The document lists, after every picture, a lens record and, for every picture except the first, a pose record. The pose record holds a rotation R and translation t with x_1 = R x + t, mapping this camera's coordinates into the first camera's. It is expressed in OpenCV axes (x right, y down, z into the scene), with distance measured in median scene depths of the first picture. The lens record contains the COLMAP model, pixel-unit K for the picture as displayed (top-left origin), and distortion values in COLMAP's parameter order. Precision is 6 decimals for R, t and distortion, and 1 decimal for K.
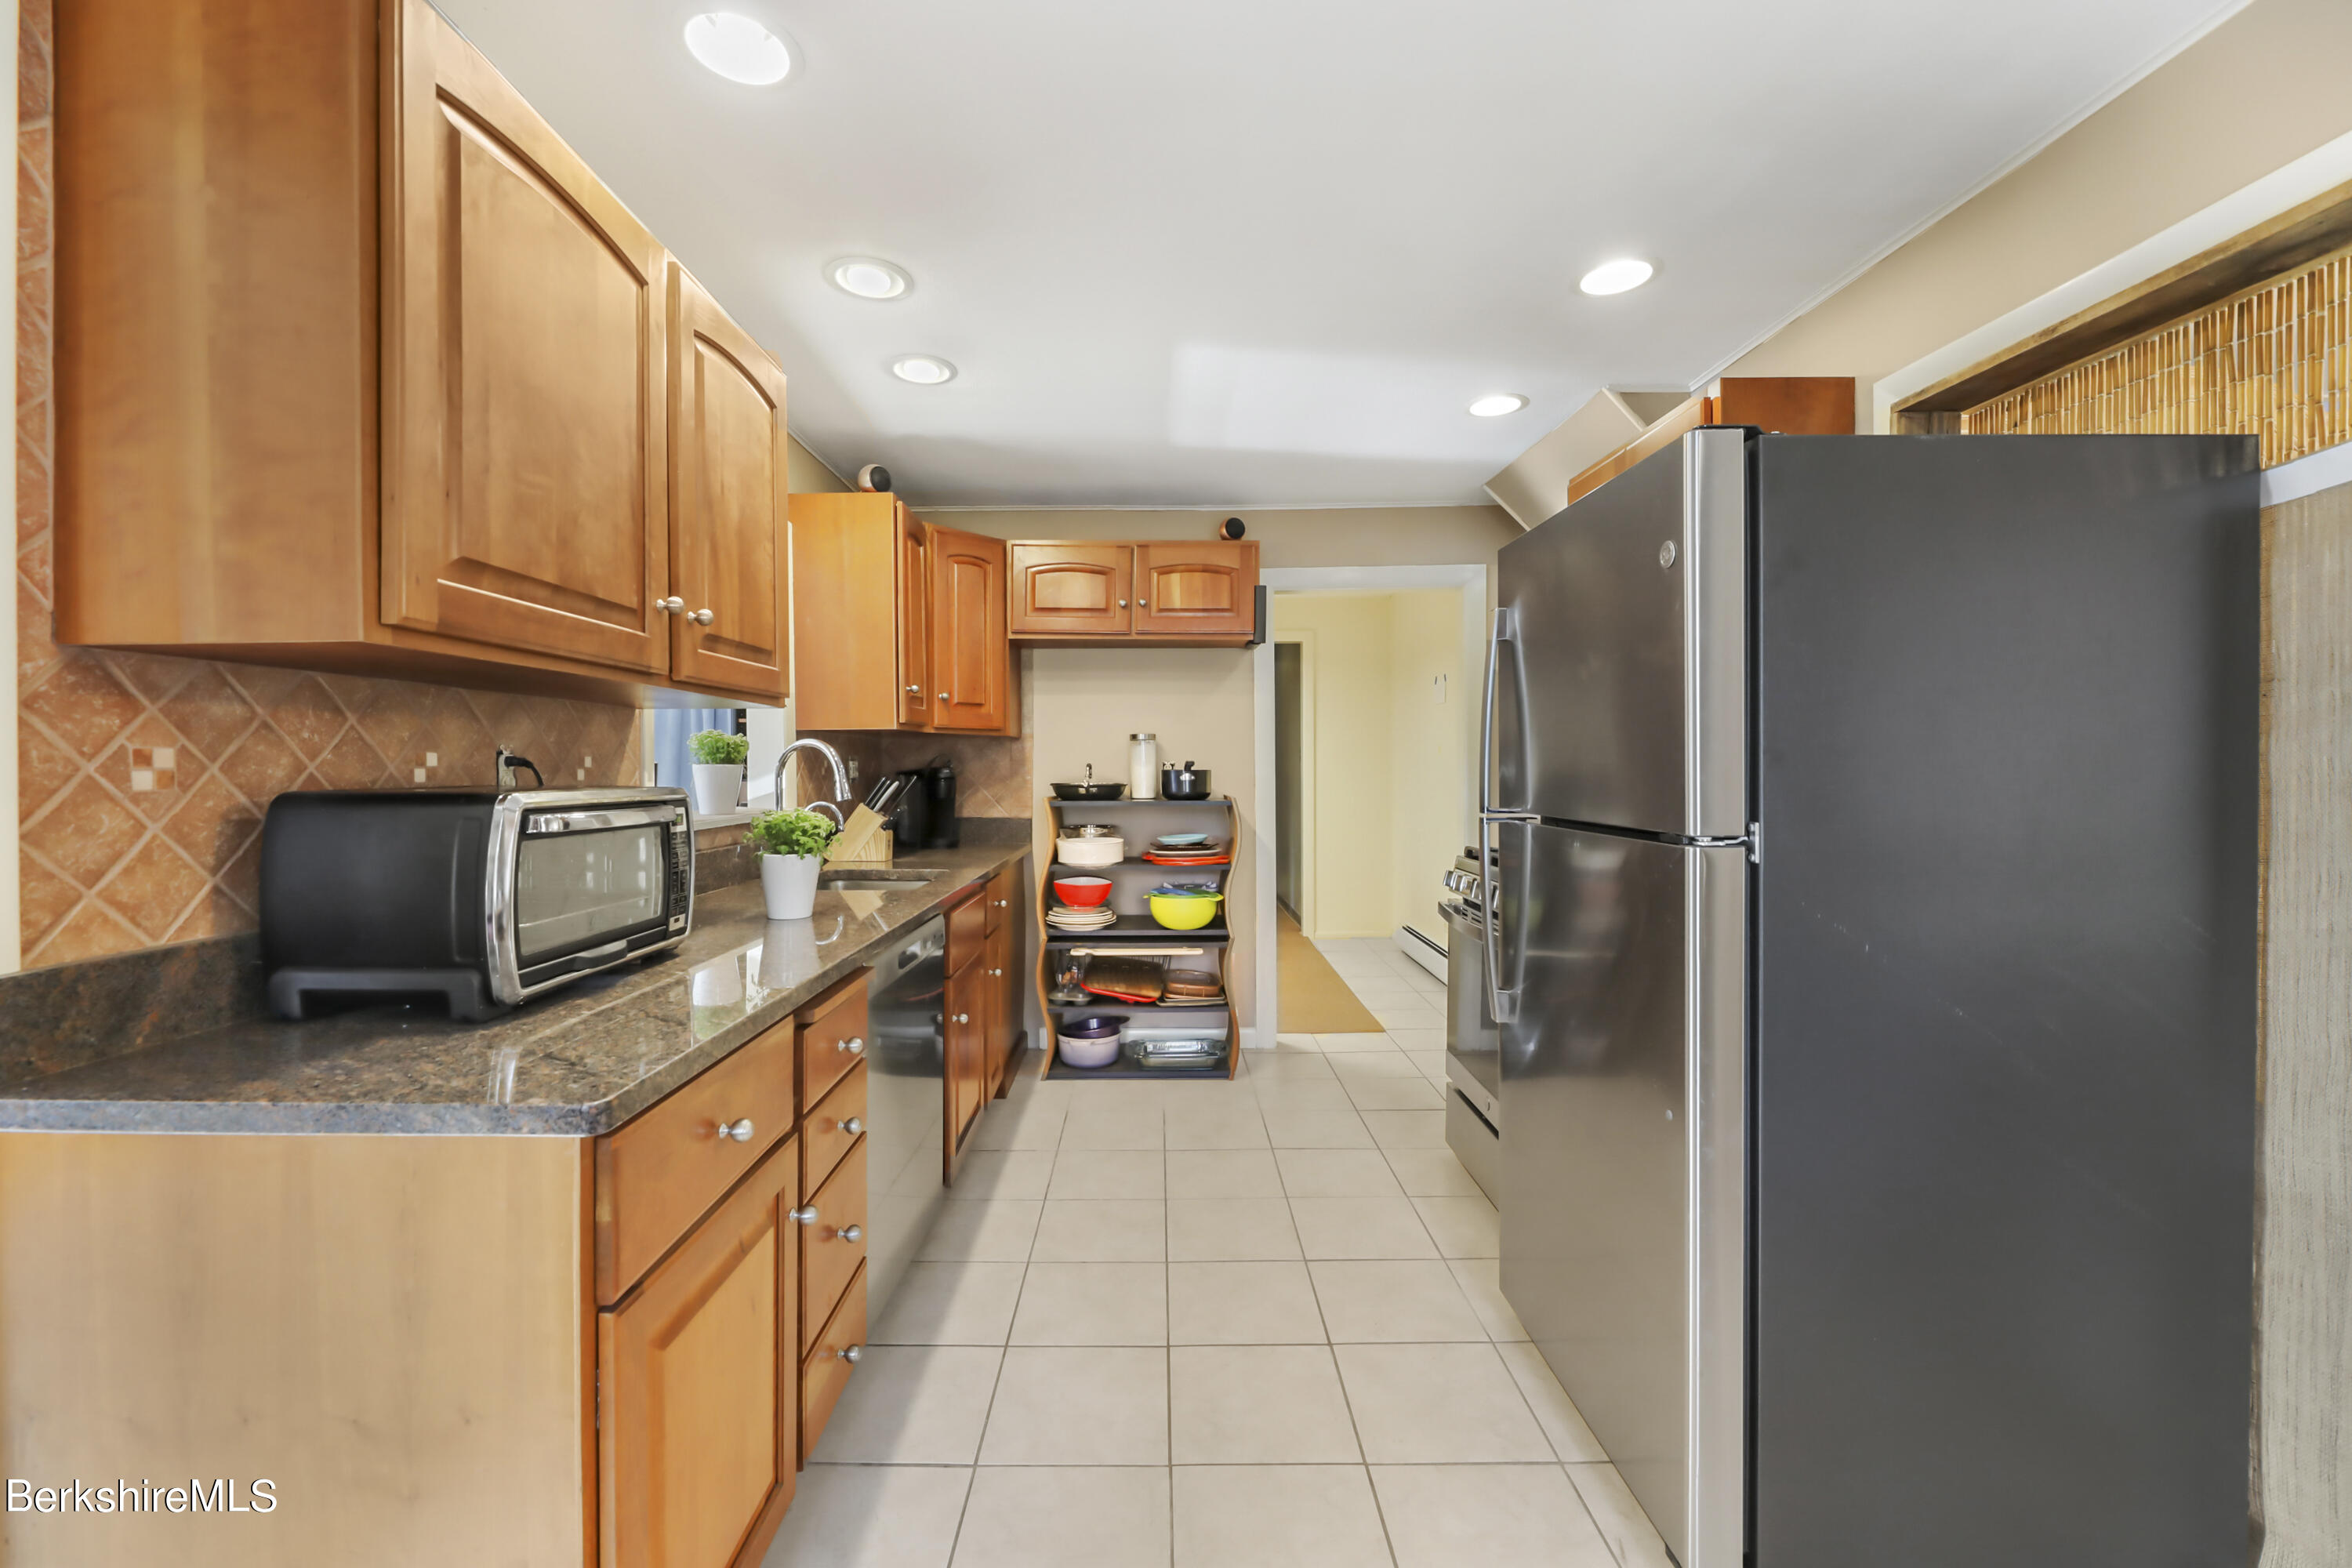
lens RADIAL K [[967.1, 0, 1143.4], [0, 967.1, 768.3], [0, 0, 1]] dist [0.002435, -0.002526]
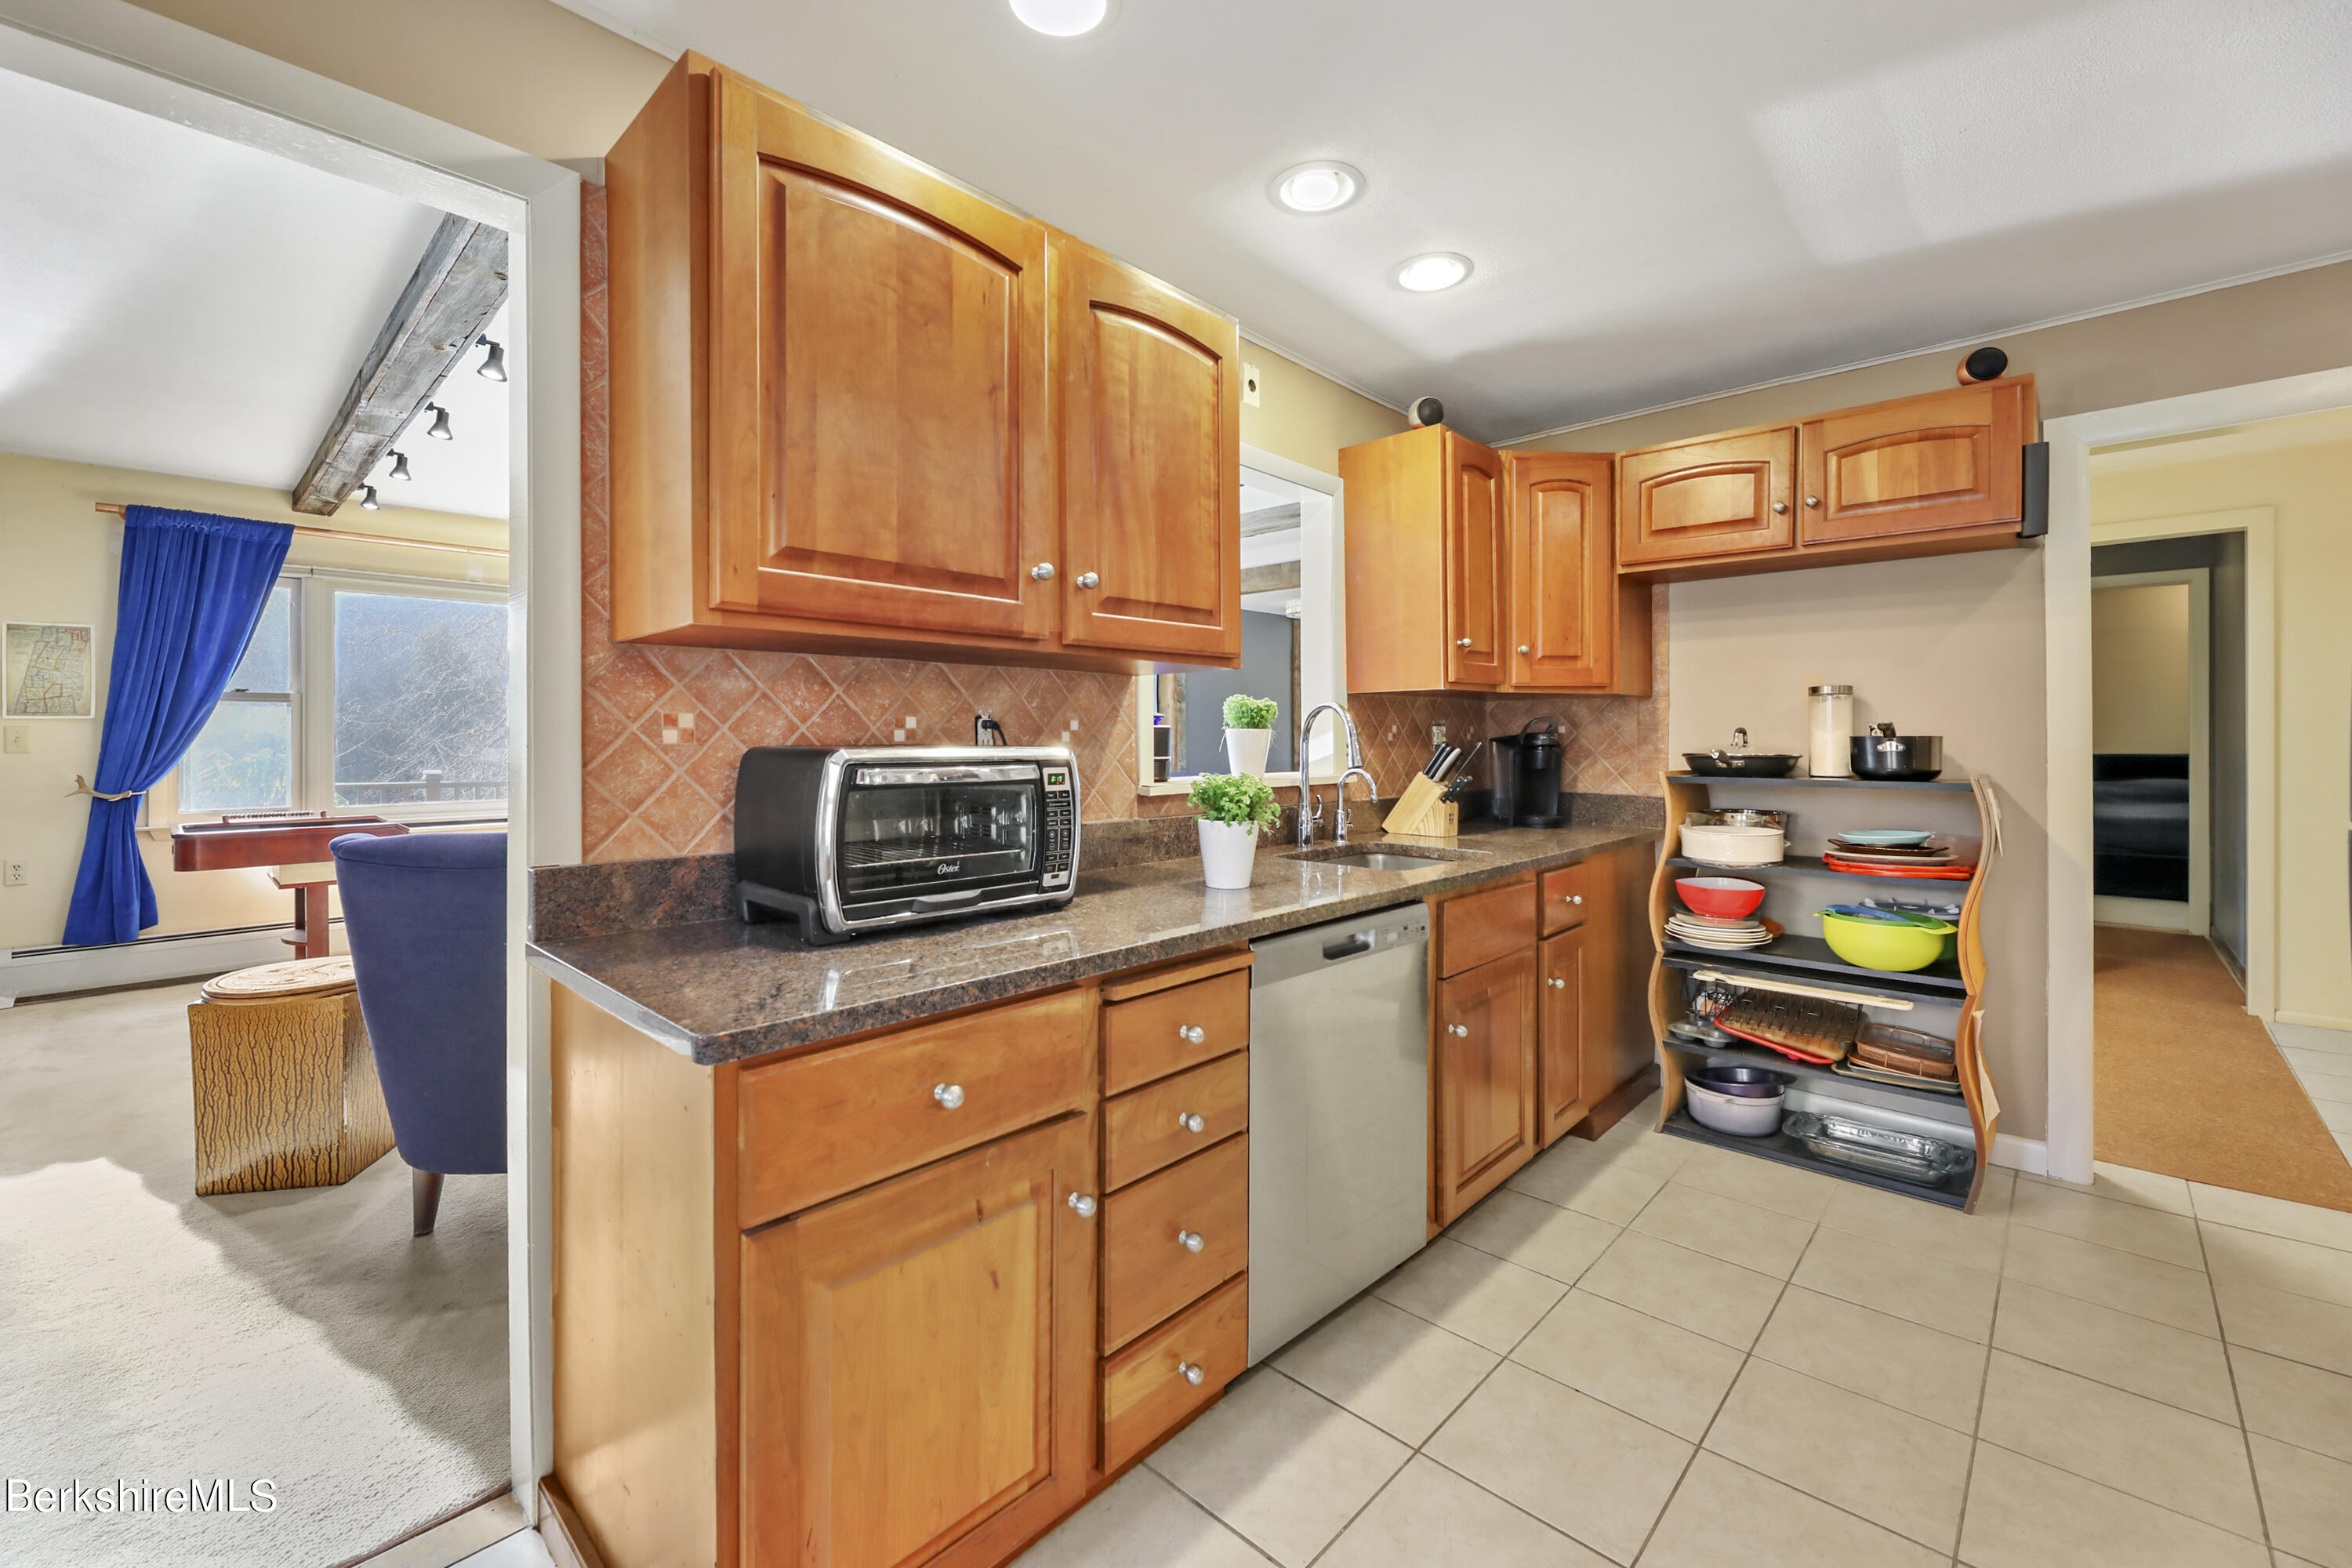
lens RADIAL K [[967.1, 0, 1170.9], [0, 967.1, 737.4], [0, 0, 1]] dist [0.002435, -0.002526]
pose [[0.724687, 0.001805, -0.689076, 0.173568], [-0.002503, 0.999997, -0.000013, 0.004495], [0.689074, 0.001734, 0.724689, 0.183883]]
